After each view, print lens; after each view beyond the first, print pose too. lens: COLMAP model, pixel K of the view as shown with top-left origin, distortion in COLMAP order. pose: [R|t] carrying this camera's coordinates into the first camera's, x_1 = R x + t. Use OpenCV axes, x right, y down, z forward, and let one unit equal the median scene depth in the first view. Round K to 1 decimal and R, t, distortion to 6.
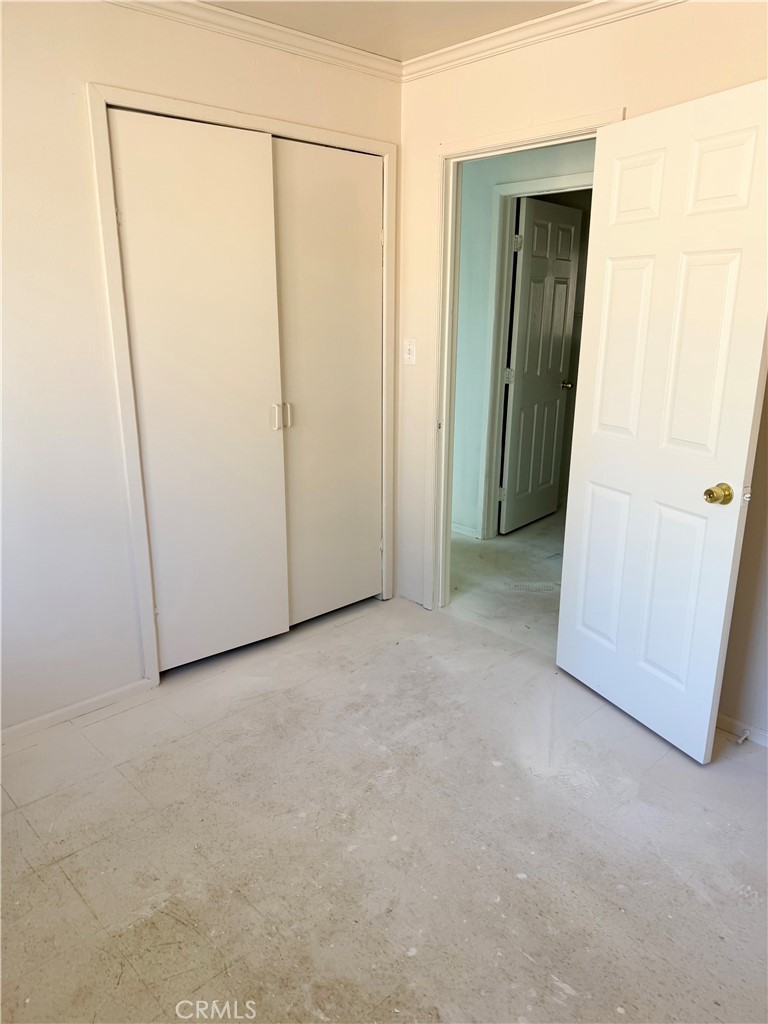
lens RADIAL K [[715.9, 0, 391.1], [0, 715.9, 511.5], [0, 0, 1]] dist [0.059350, -0.078709]
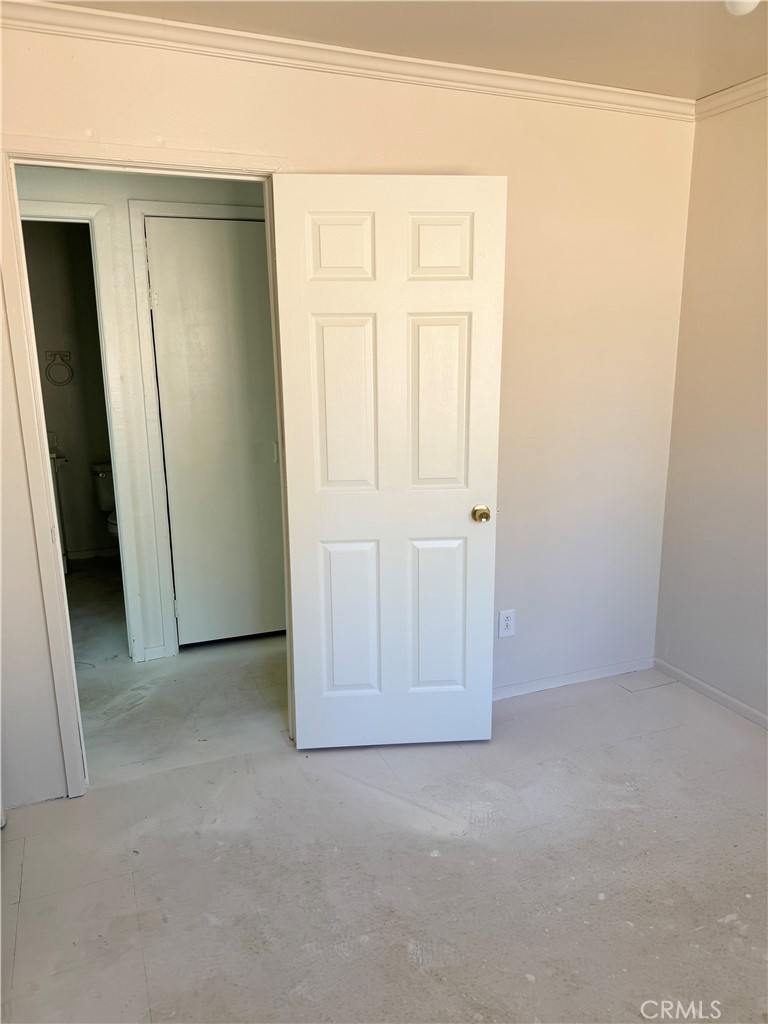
lens RADIAL K [[715.9, 0, 390.6], [0, 715.9, 511.3], [0, 0, 1]] dist [0.059350, -0.078709]
pose [[0.376836, -0.226316, 0.898207, -0.581688], [0.276047, 0.953069, 0.124326, -0.189258], [-0.884190, 0.201097, 0.421625, 0.554564]]
